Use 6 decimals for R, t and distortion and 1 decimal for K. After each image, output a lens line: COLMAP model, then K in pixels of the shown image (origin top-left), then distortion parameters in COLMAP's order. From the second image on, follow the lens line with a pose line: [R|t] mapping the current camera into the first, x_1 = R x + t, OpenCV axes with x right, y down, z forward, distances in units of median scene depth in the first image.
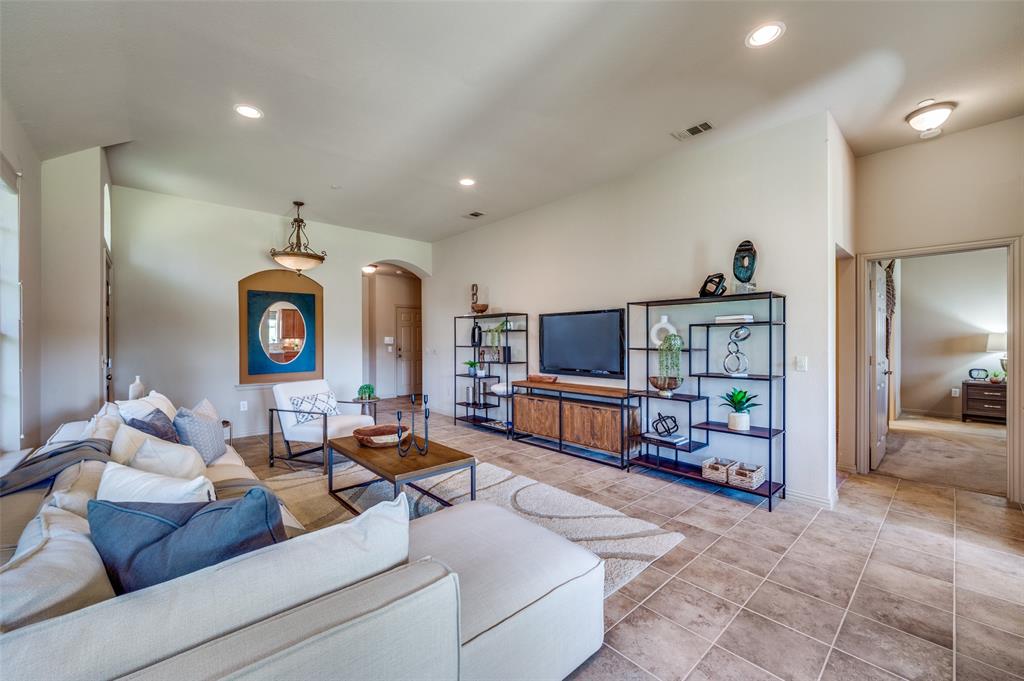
lens RADIAL K [[406.5, 0, 512.0], [0, 406.5, 340.5], [0, 0, 1]] dist [0.000204, 0.000119]
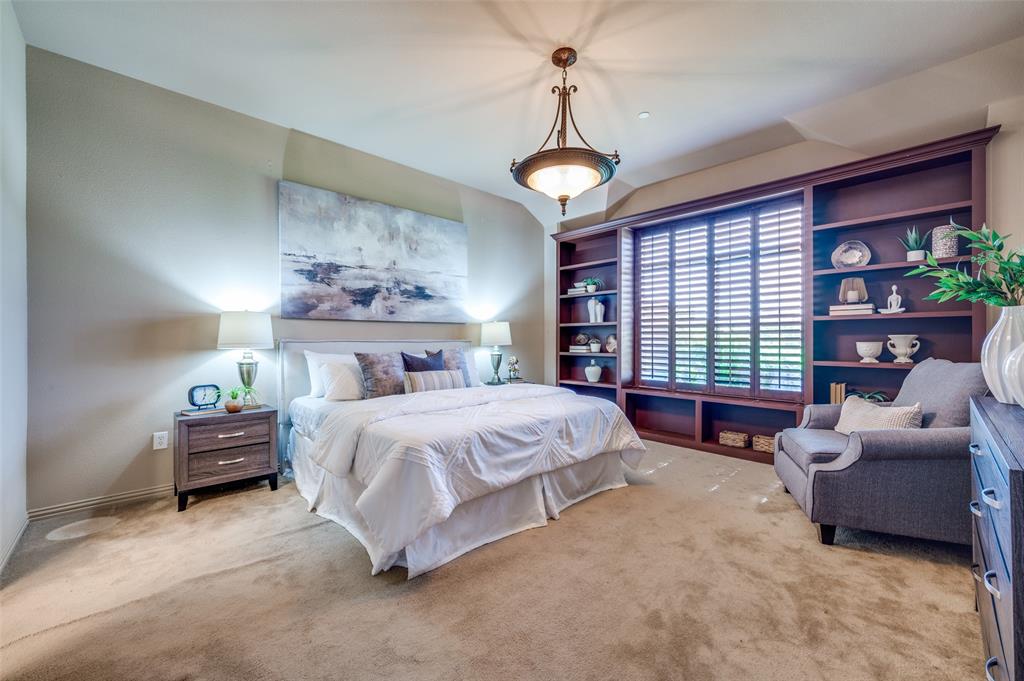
lens RADIAL K [[406.5, 0, 512.0], [0, 406.5, 340.5], [0, 0, 1]] dist [0.000204, 0.000119]
pose [[-0.019306, -0.001907, 0.999812, 0.658351], [-0.000994, 0.999998, 0.001889, 0.015028], [-0.999813, -0.000957, -0.019308, 0.645828]]
